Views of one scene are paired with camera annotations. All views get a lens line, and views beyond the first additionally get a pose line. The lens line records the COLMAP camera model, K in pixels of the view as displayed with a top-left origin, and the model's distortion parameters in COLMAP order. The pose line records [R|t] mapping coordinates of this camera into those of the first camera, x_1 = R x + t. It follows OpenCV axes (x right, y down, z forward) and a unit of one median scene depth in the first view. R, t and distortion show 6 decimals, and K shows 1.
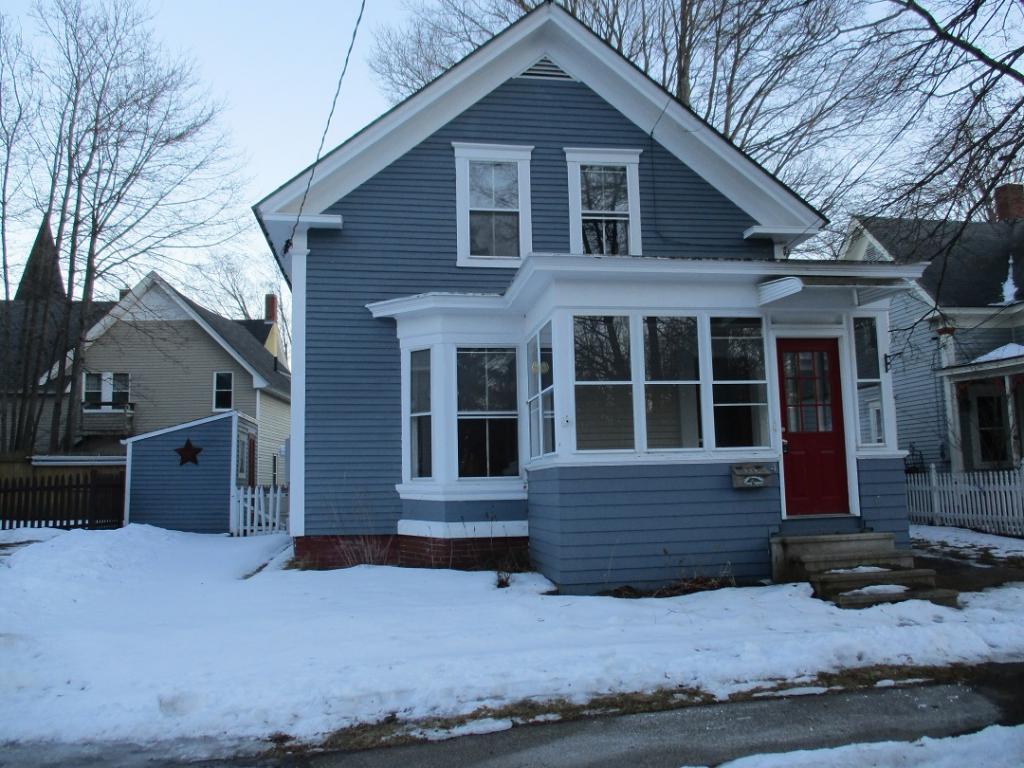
lens RADIAL K [[822.4, 0, 510.4], [0, 822.4, 383.9], [0, 0, 1]] dist [-0.013990, -0.003195]
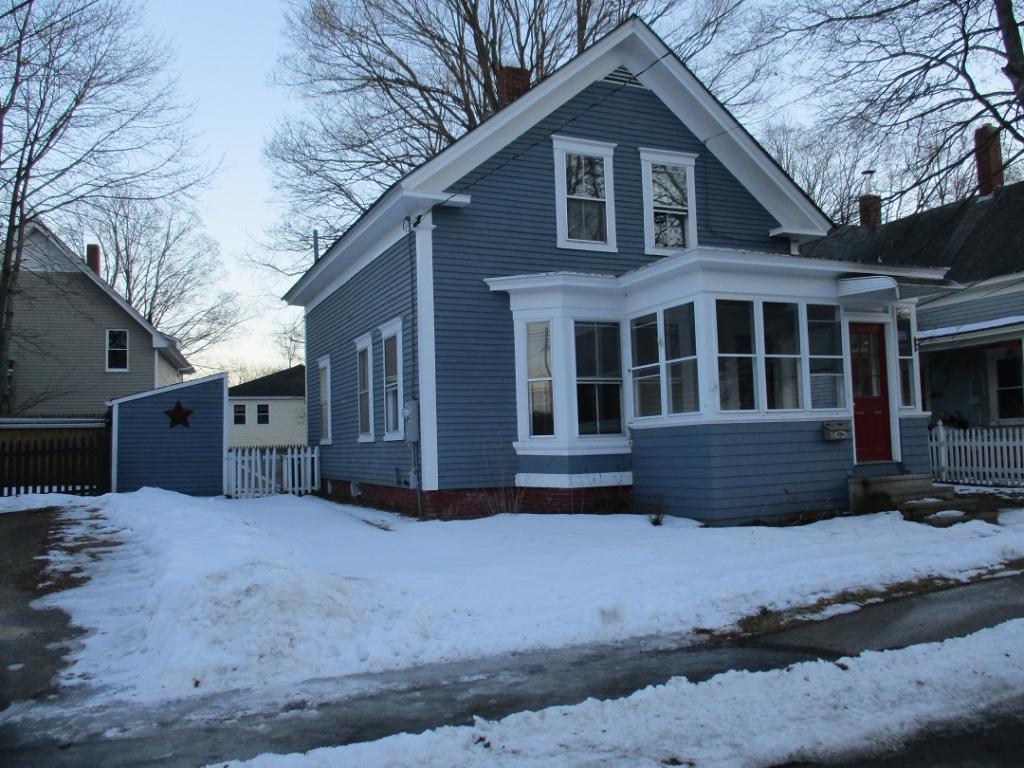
lens RADIAL K [[822.4, 0, 514.6], [0, 822.4, 379.0], [0, 0, 1]] dist [-0.013990, -0.003195]
pose [[0.964047, 0.011754, 0.265471, -0.428237], [-0.021499, 0.999196, 0.033834, -0.000764], [-0.264860, -0.038325, 0.963525, -0.072239]]
